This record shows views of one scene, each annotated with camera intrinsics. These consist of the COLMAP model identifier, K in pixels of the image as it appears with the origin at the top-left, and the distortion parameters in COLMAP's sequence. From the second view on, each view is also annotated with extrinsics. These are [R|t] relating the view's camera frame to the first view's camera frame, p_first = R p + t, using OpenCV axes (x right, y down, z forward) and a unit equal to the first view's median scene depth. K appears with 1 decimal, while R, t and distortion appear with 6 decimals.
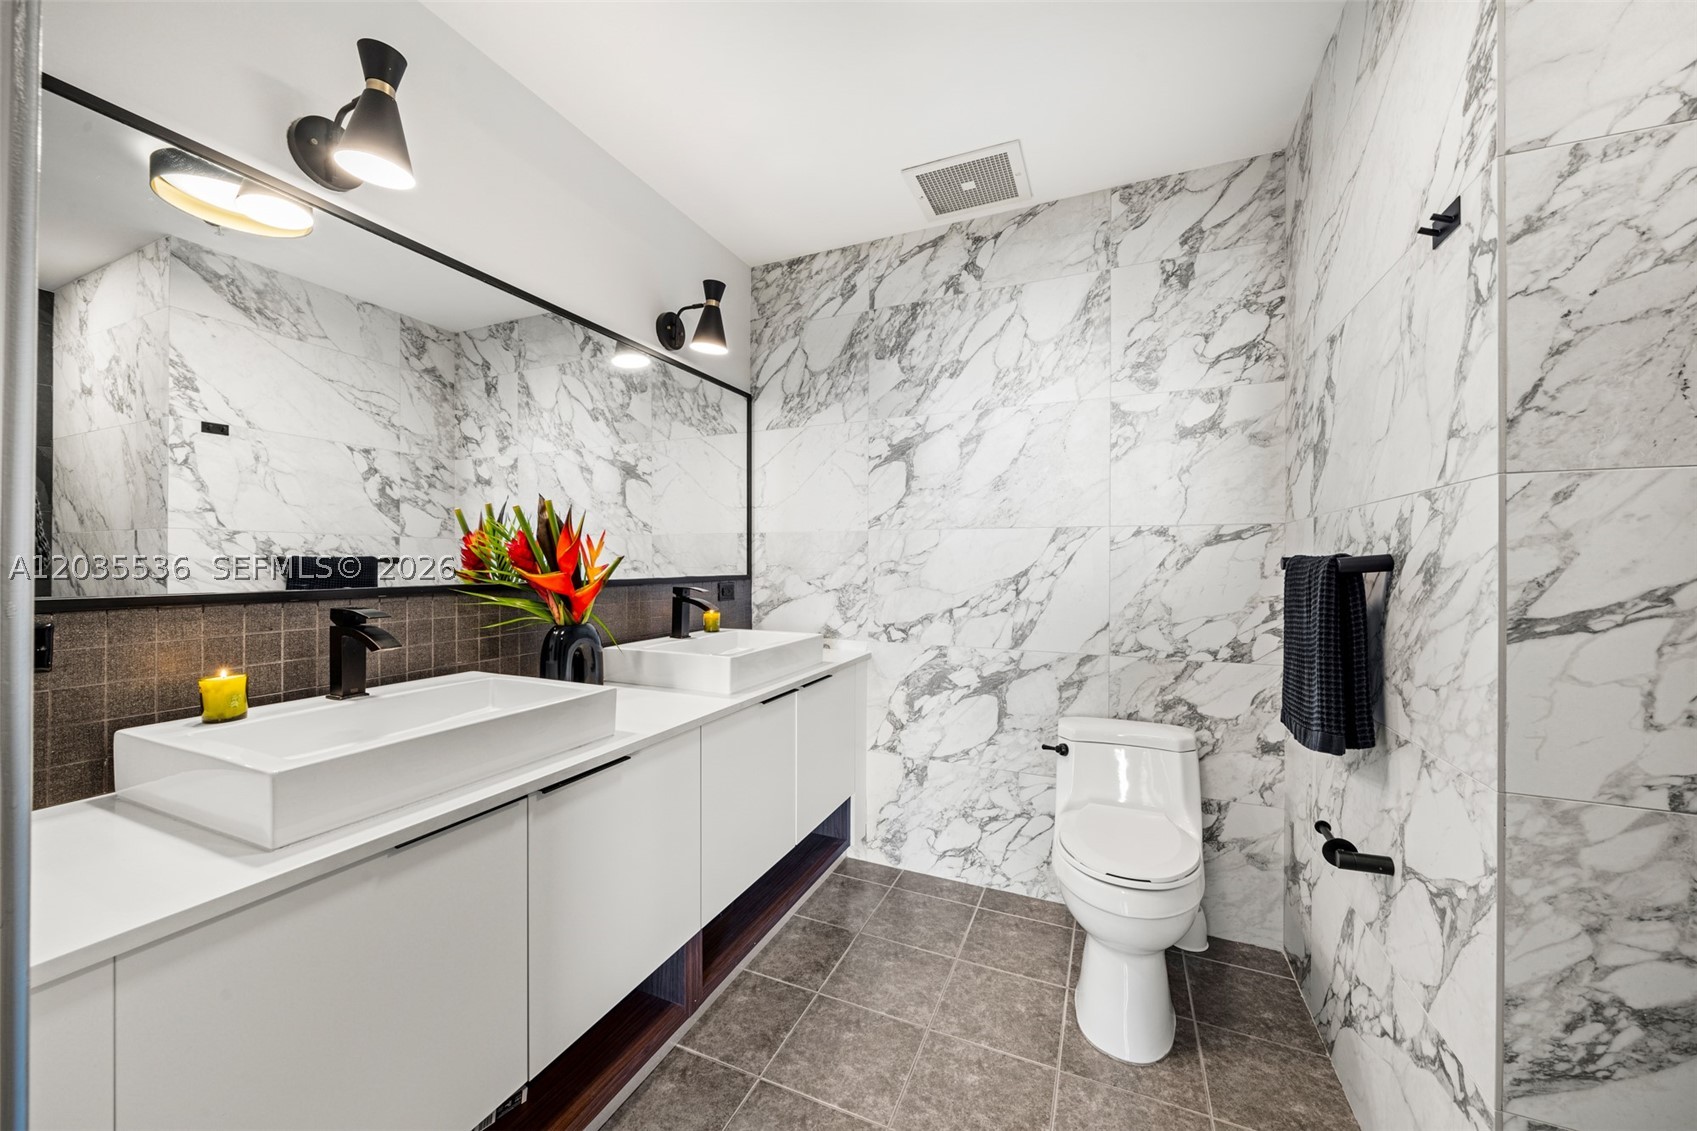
lens RADIAL K [[620.0, 0, 845.8], [0, 620.0, 561.8], [0, 0, 1]] dist [-0.002900, 0.000240]
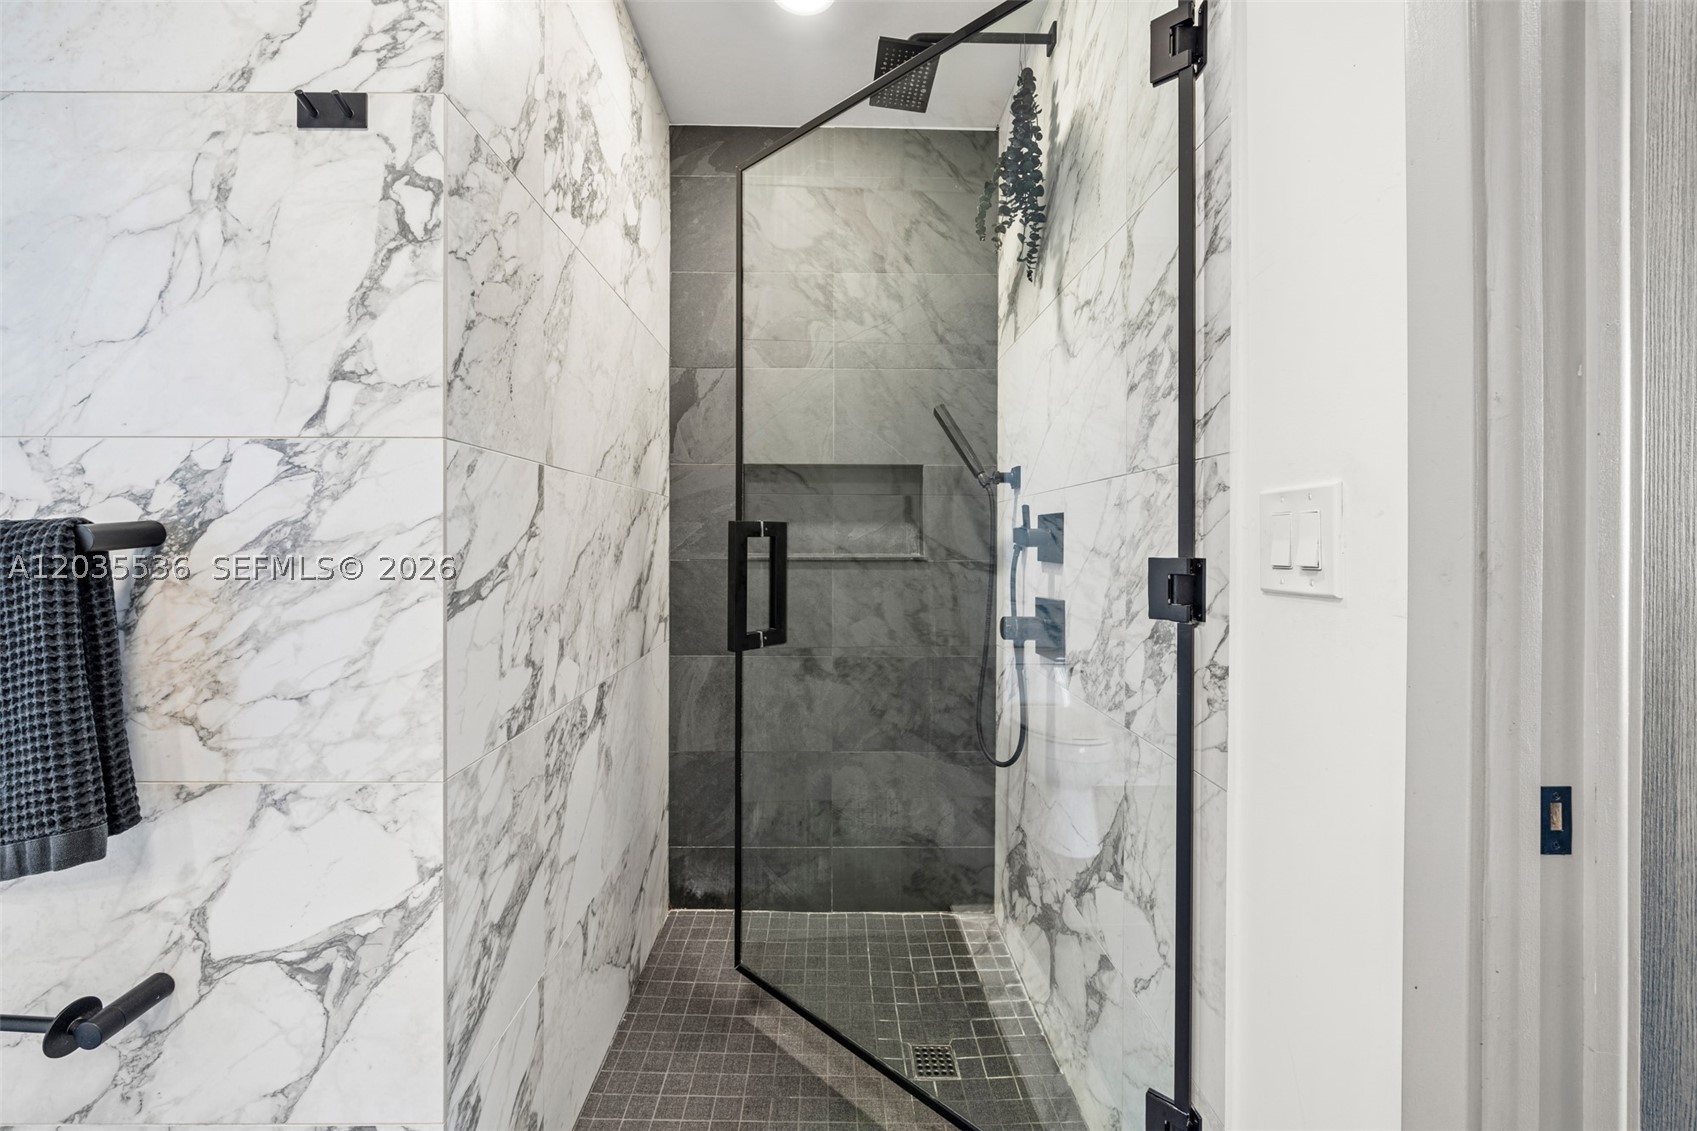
lens RADIAL K [[620.0, 0, 882.1], [0, 620.0, 539.8], [0, 0, 1]] dist [-0.002900, 0.000240]
pose [[-0.389425, -0.007671, 0.921026, -0.053004], [-0.003927, 0.999970, 0.006669, 0.000824], [-0.921050, -0.001020, -0.389443, 0.759597]]
